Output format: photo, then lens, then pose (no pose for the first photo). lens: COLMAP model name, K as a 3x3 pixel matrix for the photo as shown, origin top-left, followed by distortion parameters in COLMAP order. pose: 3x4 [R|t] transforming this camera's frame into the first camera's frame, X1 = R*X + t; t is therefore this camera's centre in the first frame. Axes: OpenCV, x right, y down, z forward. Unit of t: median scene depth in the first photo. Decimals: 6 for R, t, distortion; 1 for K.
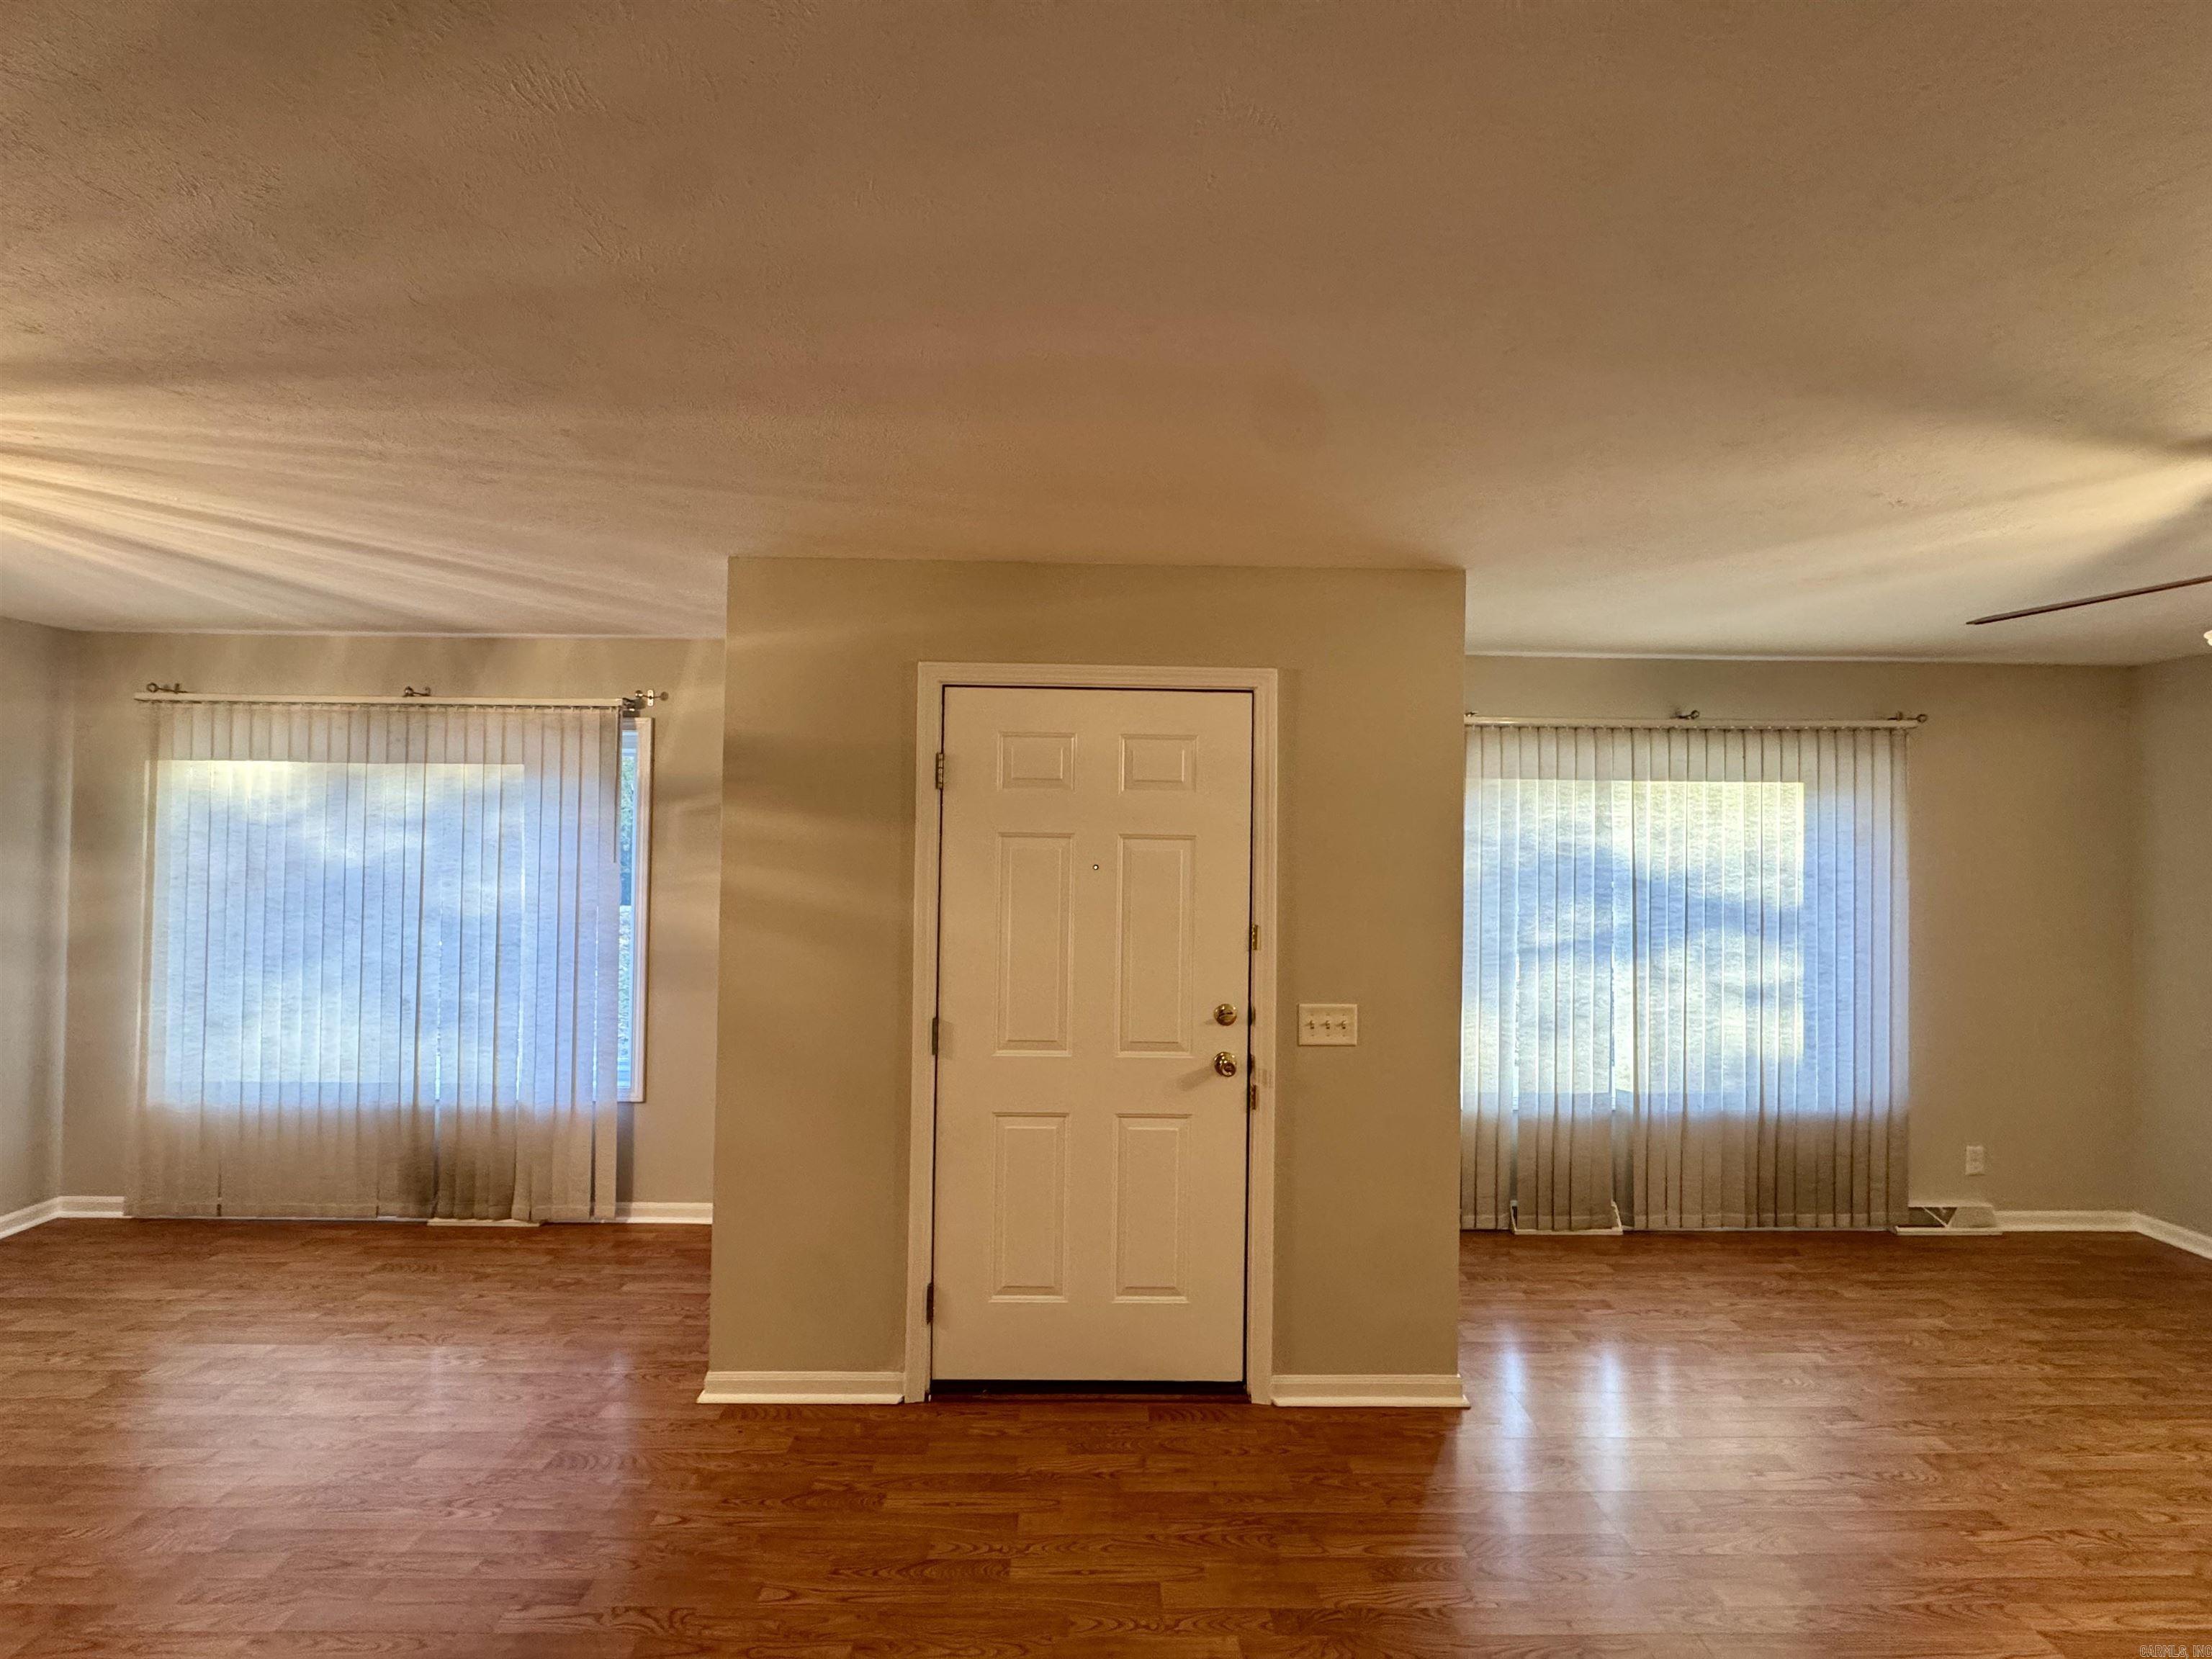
lens RADIAL K [[888.0, 0, 1107.4], [0, 888.0, 826.7], [0, 0, 1]] dist [-0.005704, 0.000535]
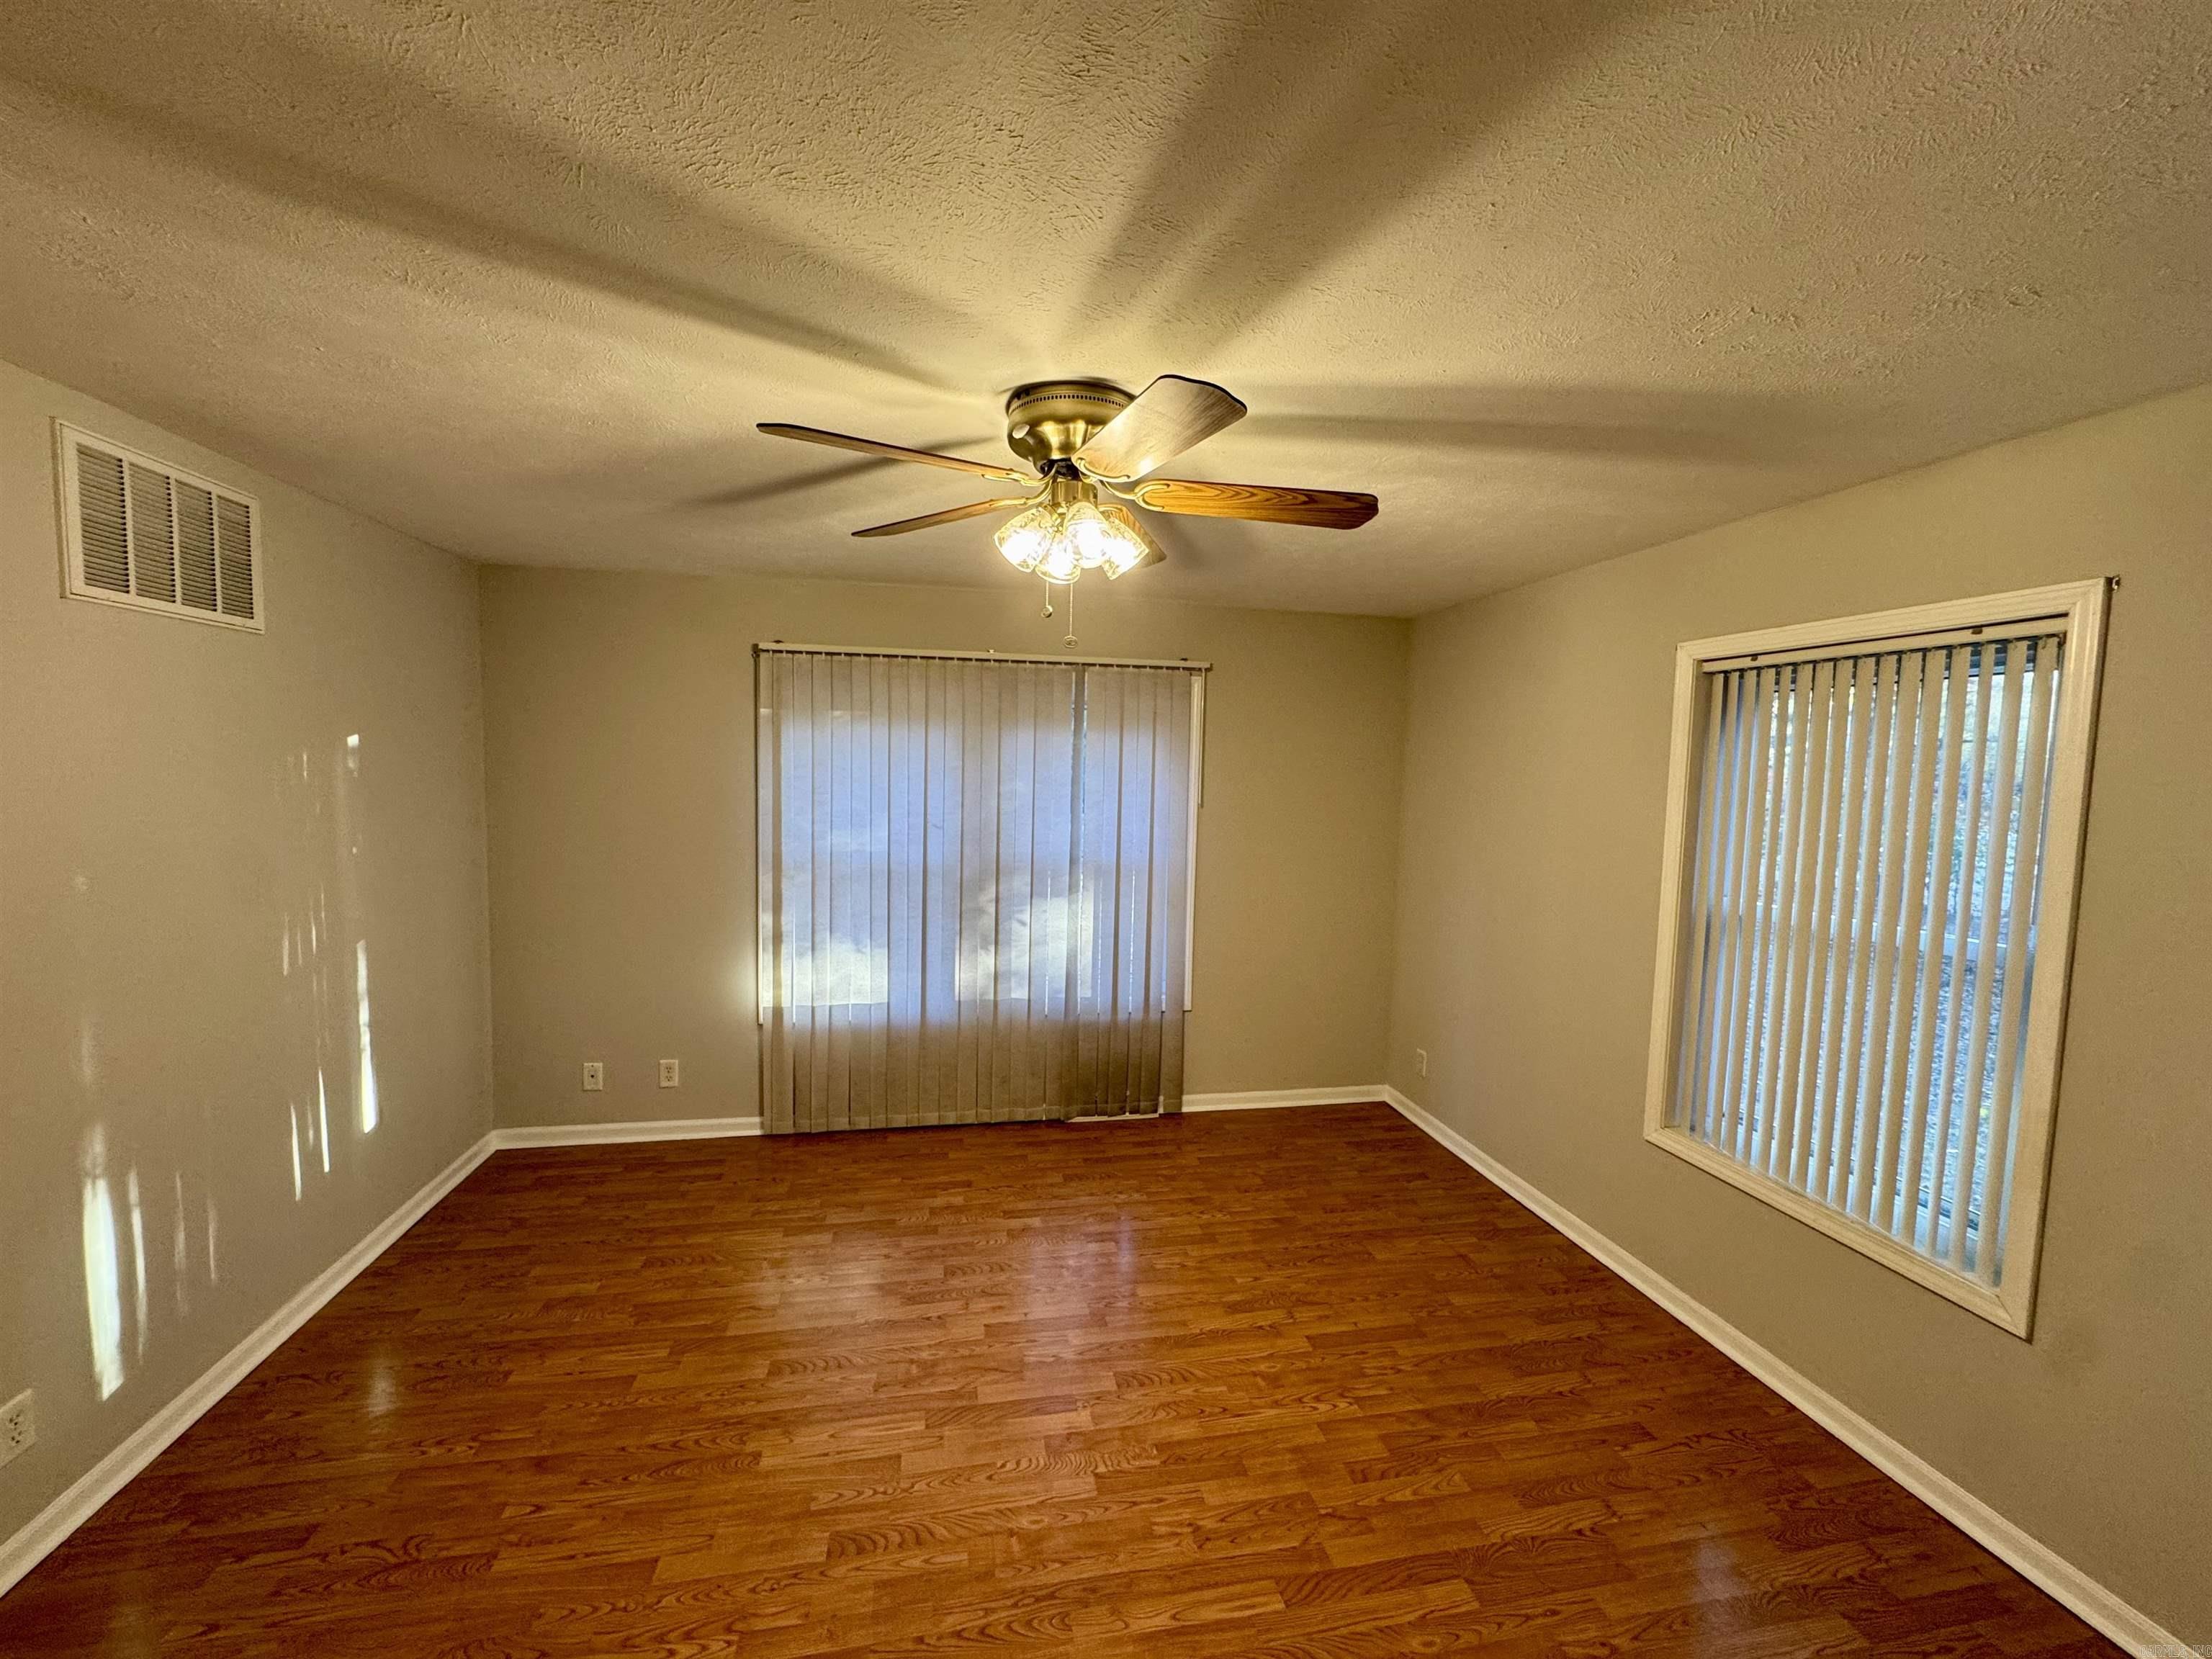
lens RADIAL K [[888.0, 0, 1098.3], [0, 888.0, 825.5], [0, 0, 1]] dist [-0.005704, 0.000535]
pose [[0.985888, -0.005679, 0.167310, 0.620207], [-0.007623, 0.996864, 0.078761, 0.001415], [-0.167233, -0.078925, 0.982753, -0.075820]]
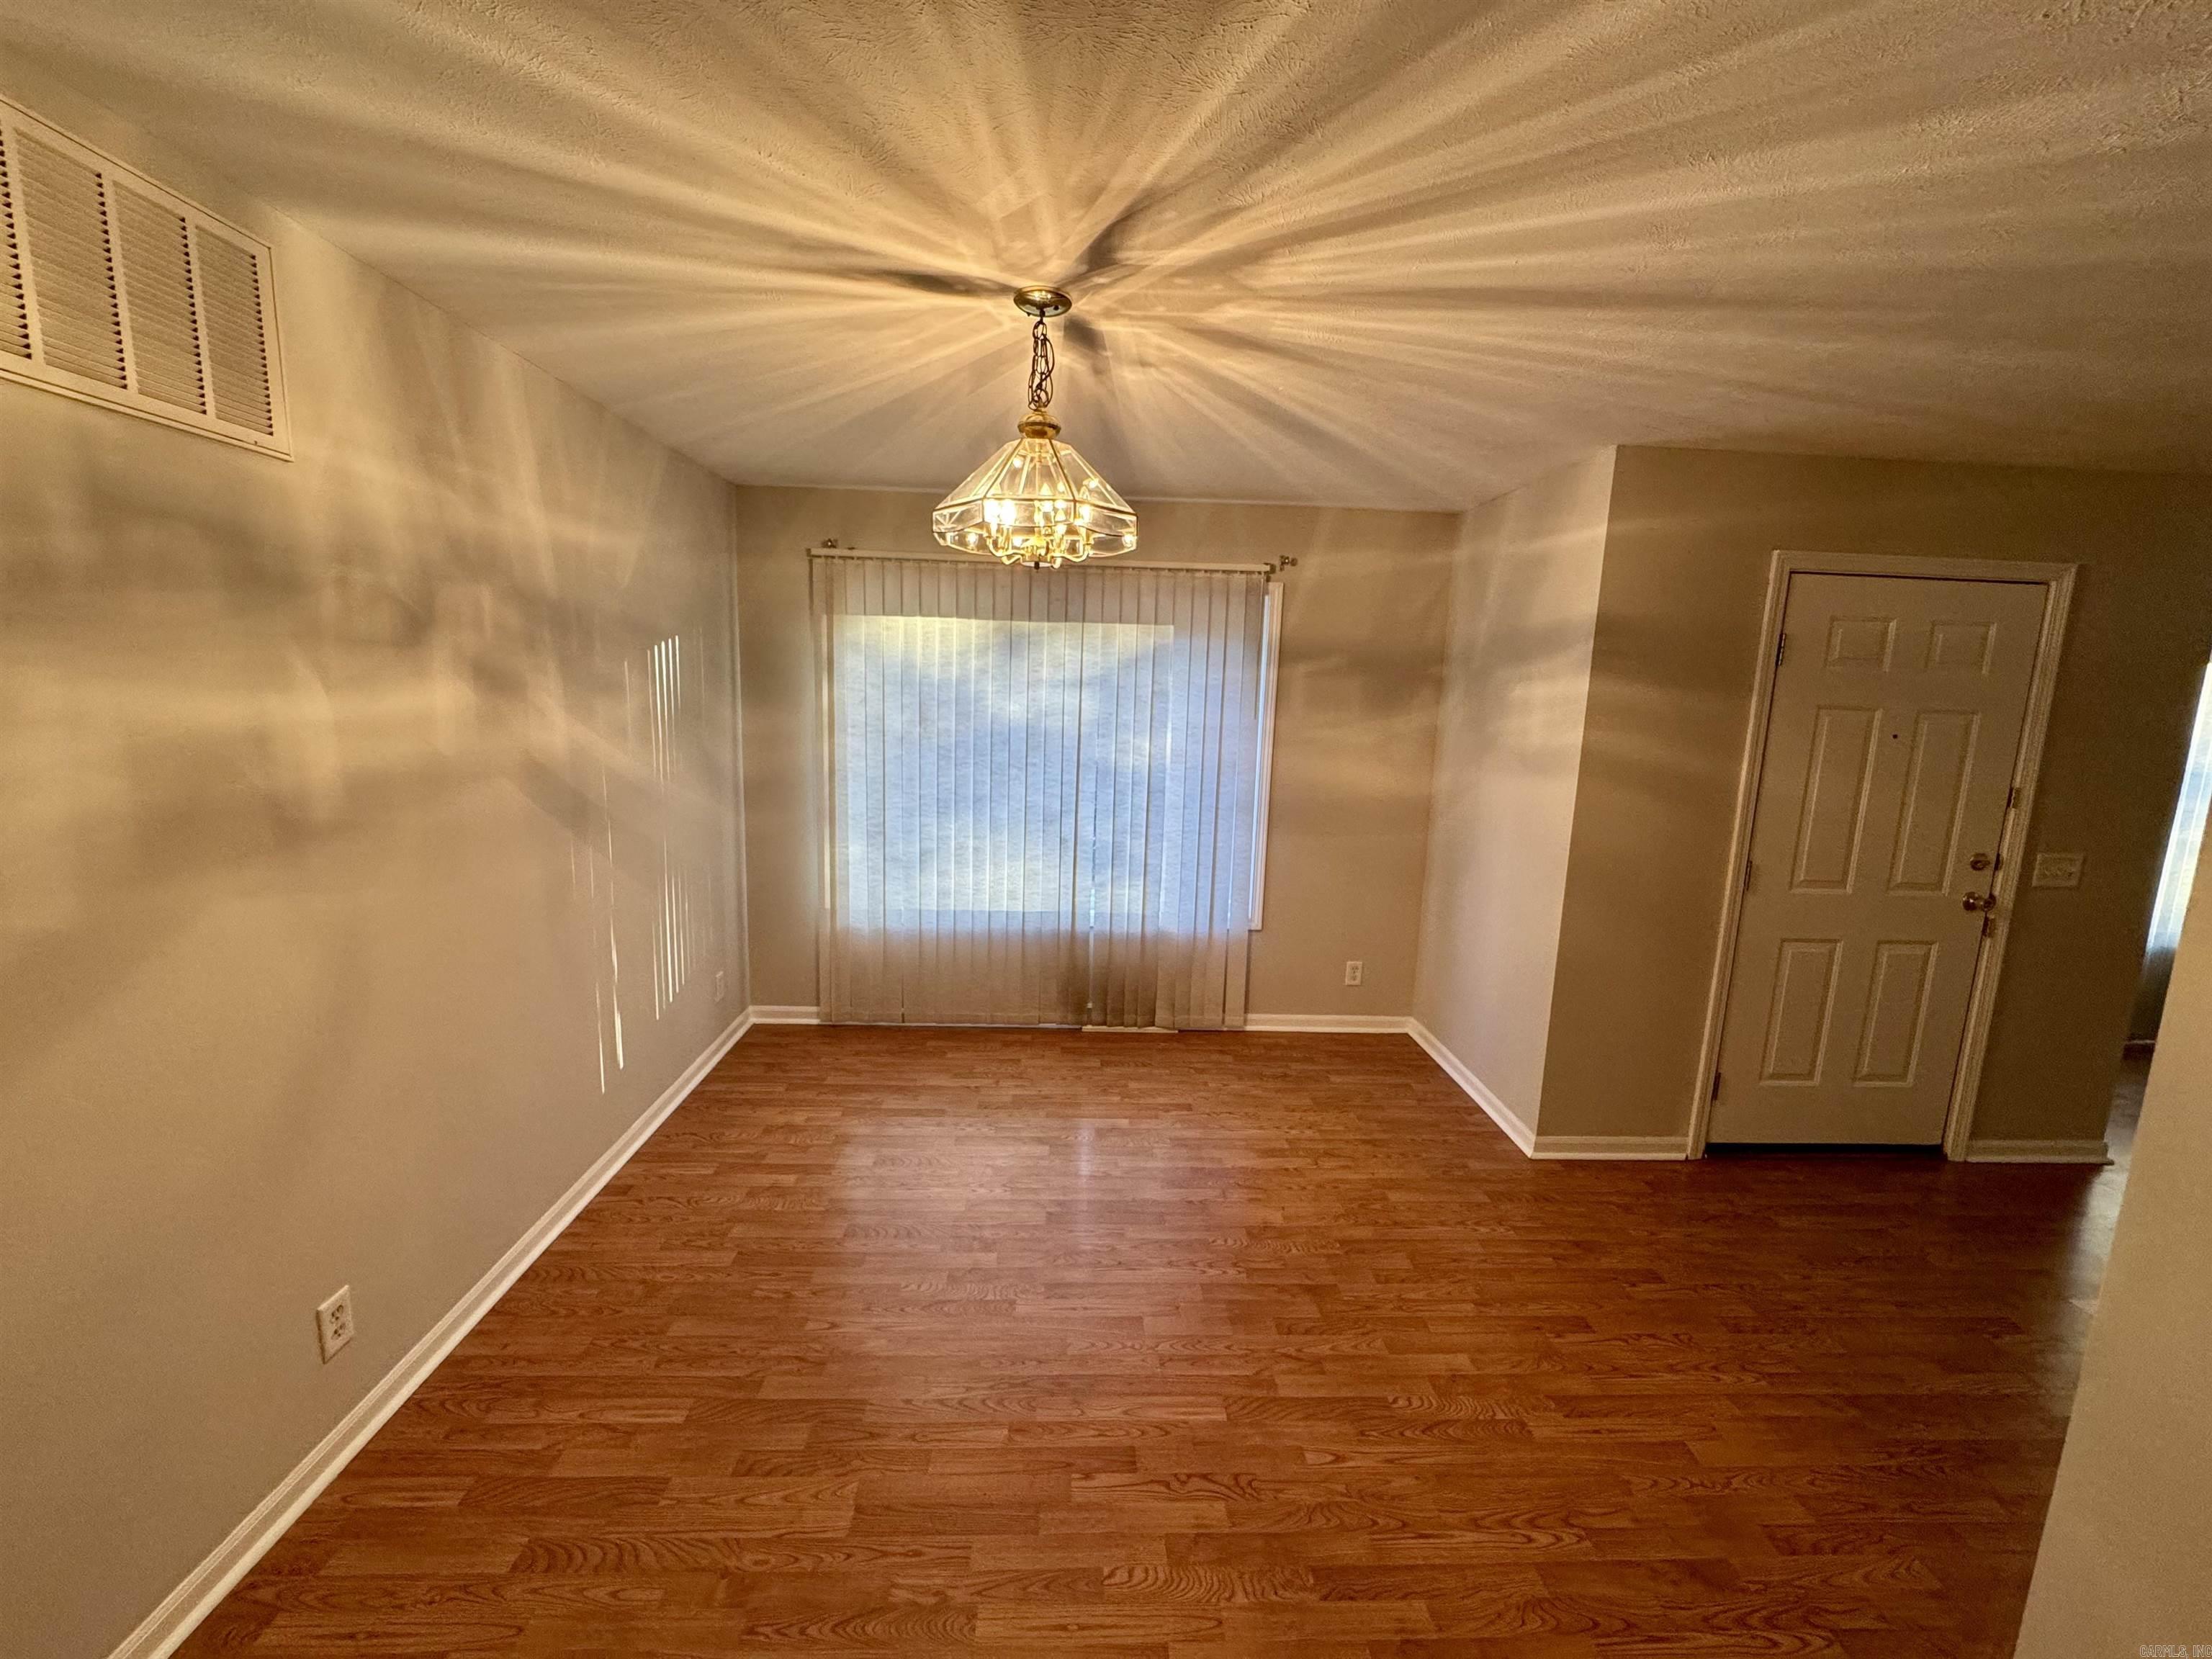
lens RADIAL K [[888.0, 0, 1102.5], [0, 888.0, 825.4], [0, 0, 1]] dist [-0.005704, 0.000535]
pose [[0.999557, 0.014057, 0.026223, -0.776612], [-0.018281, 0.985525, 0.168541, -0.011521], [-0.023474, -0.168946, 0.985346, -0.100661]]
